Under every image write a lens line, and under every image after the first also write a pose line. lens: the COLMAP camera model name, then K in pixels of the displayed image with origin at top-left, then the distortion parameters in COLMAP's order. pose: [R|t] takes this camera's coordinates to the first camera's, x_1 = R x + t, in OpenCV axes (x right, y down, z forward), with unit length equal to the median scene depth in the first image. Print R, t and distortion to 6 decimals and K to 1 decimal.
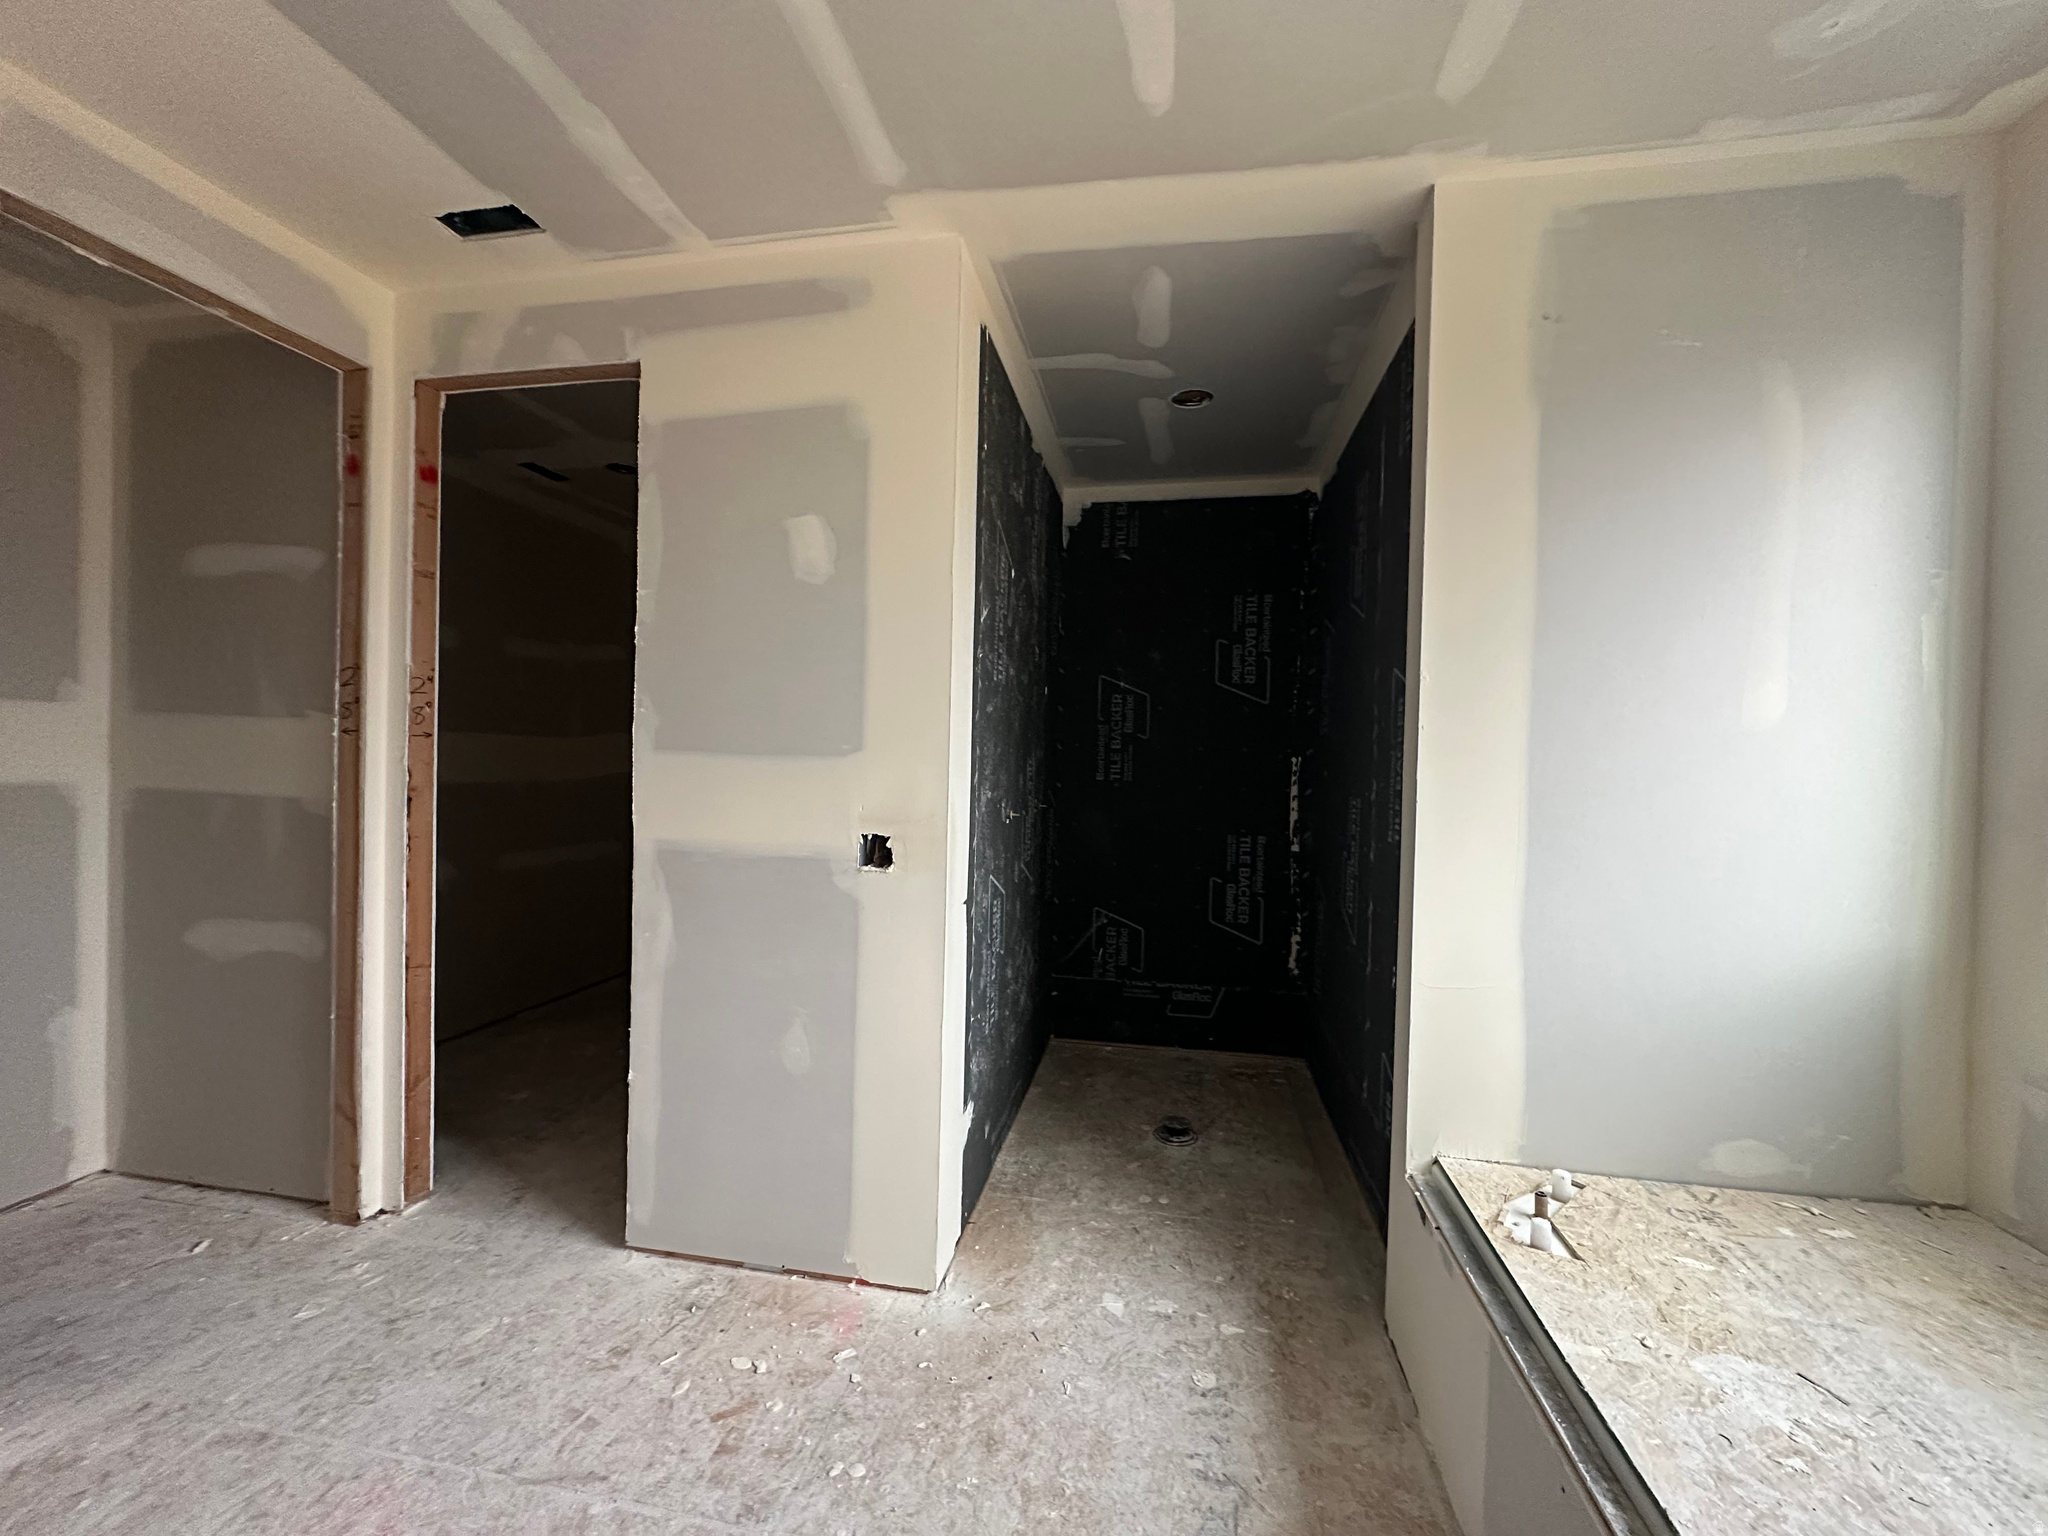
lens RADIAL K [[819.8, 0, 1024.0], [0, 819.8, 768.0], [0, 0, 1]] dist [-0.041459, -0.000033]
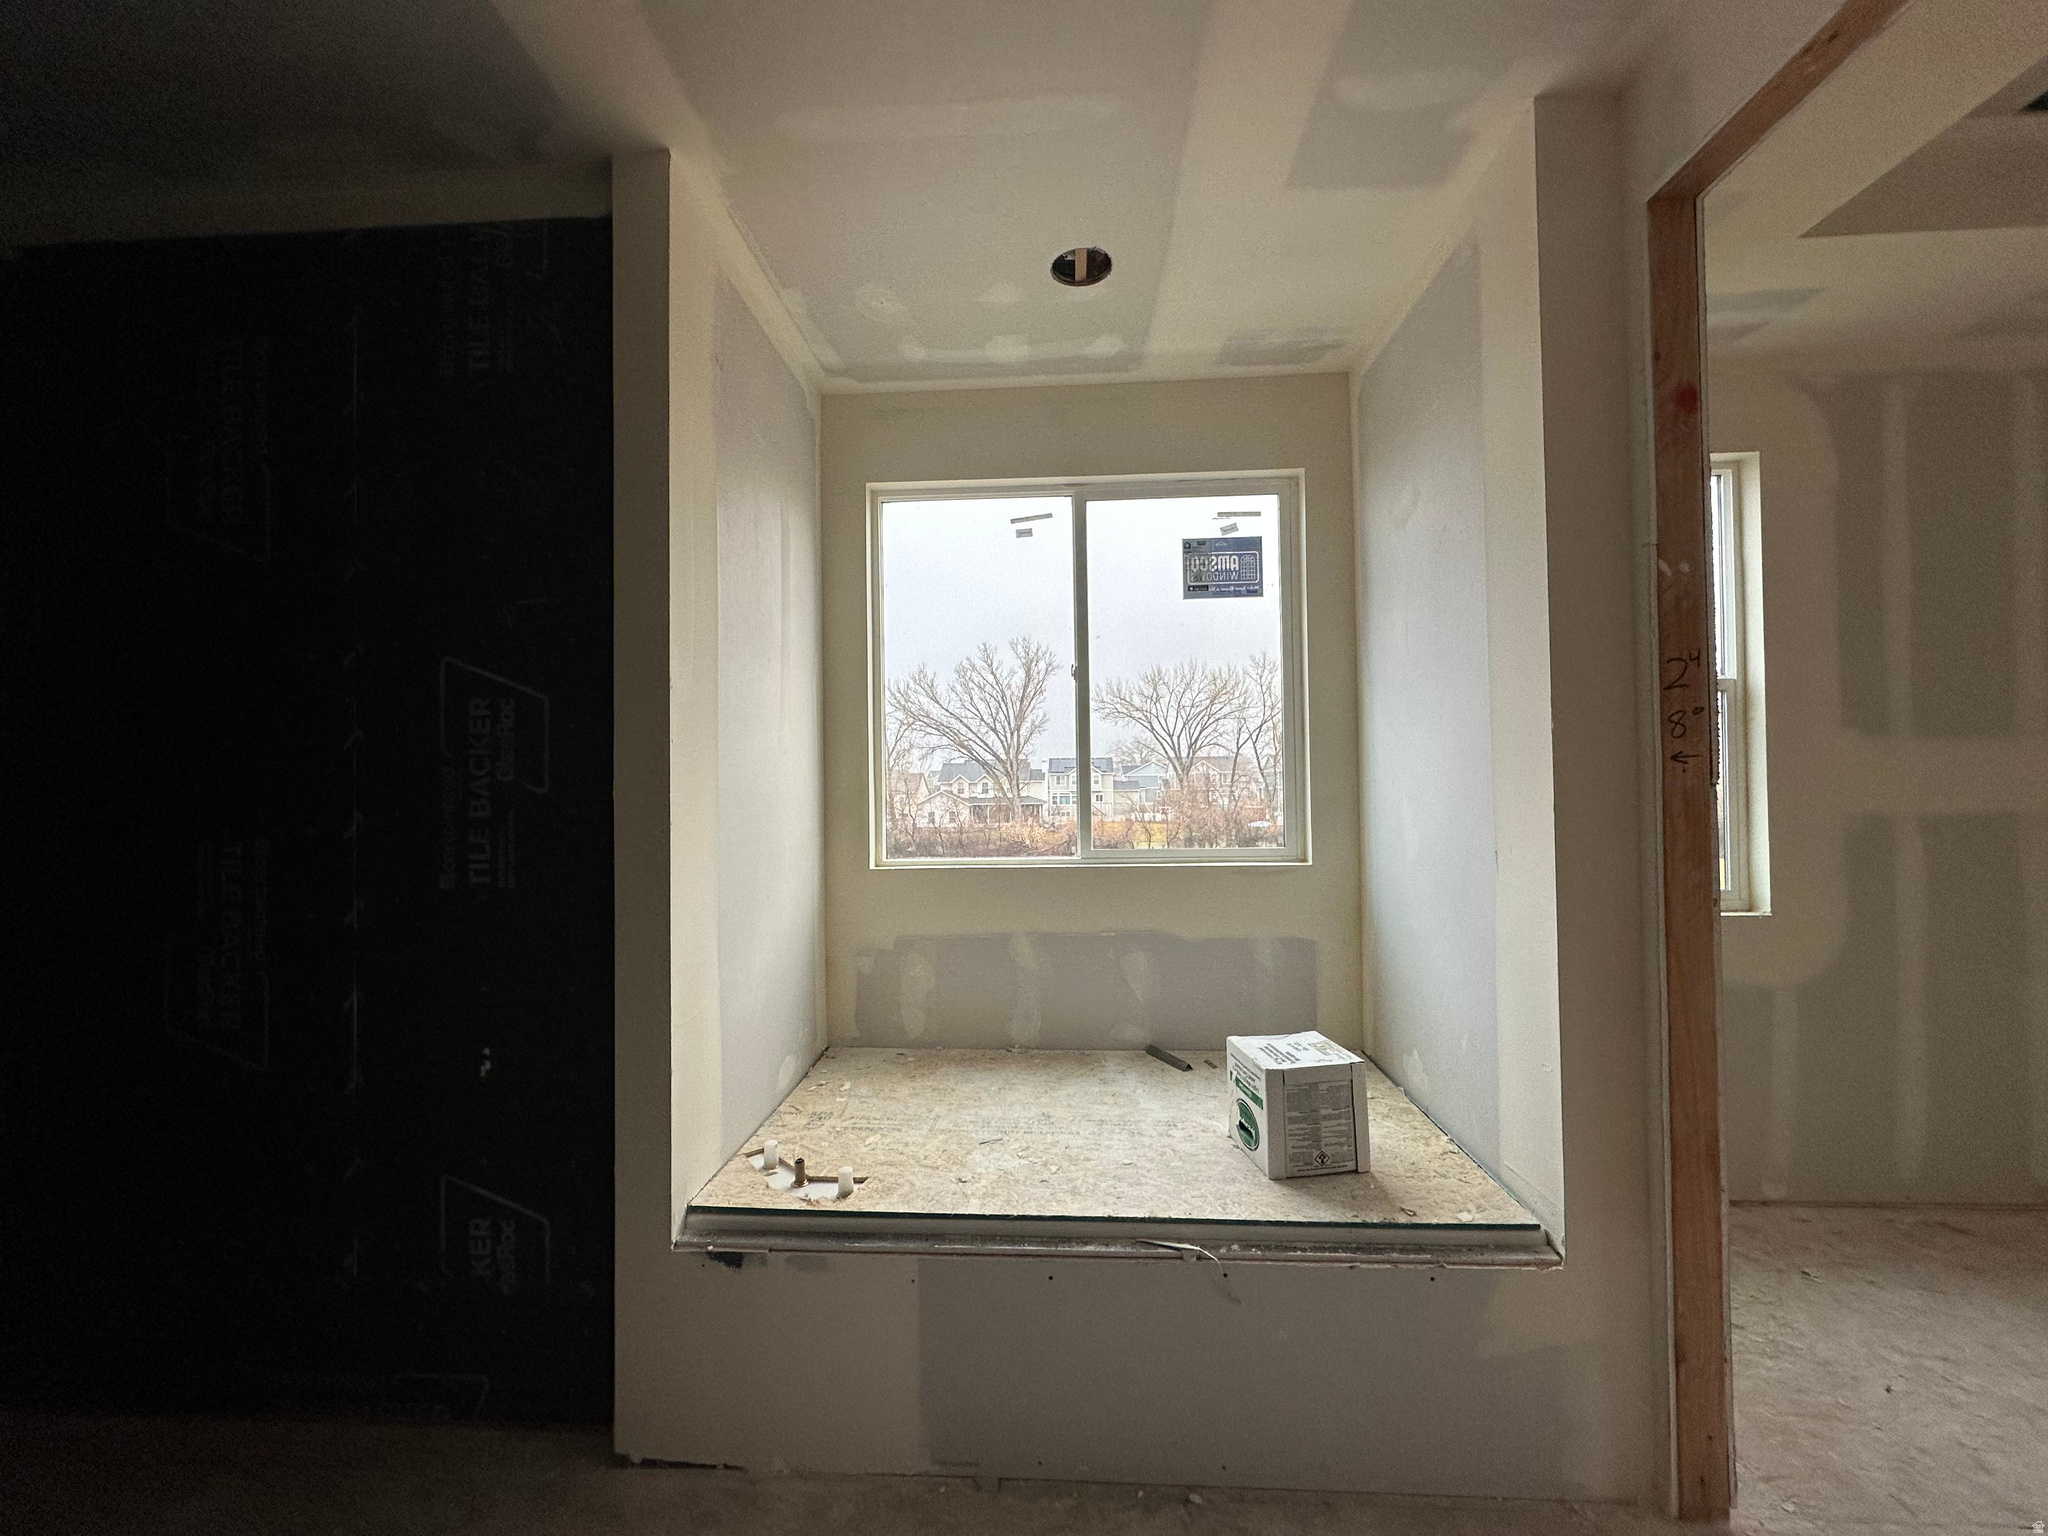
lens RADIAL K [[751.8, 0, 1024.0], [0, 751.8, 768.0], [0, 0, 1]] dist [0.000235, 0.000008]
pose [[-0.130805, -0.008399, 0.991373, -0.520552], [0.024189, 0.999639, 0.011661, -0.050972], [-0.991113, 0.025506, -0.130555, 0.867129]]
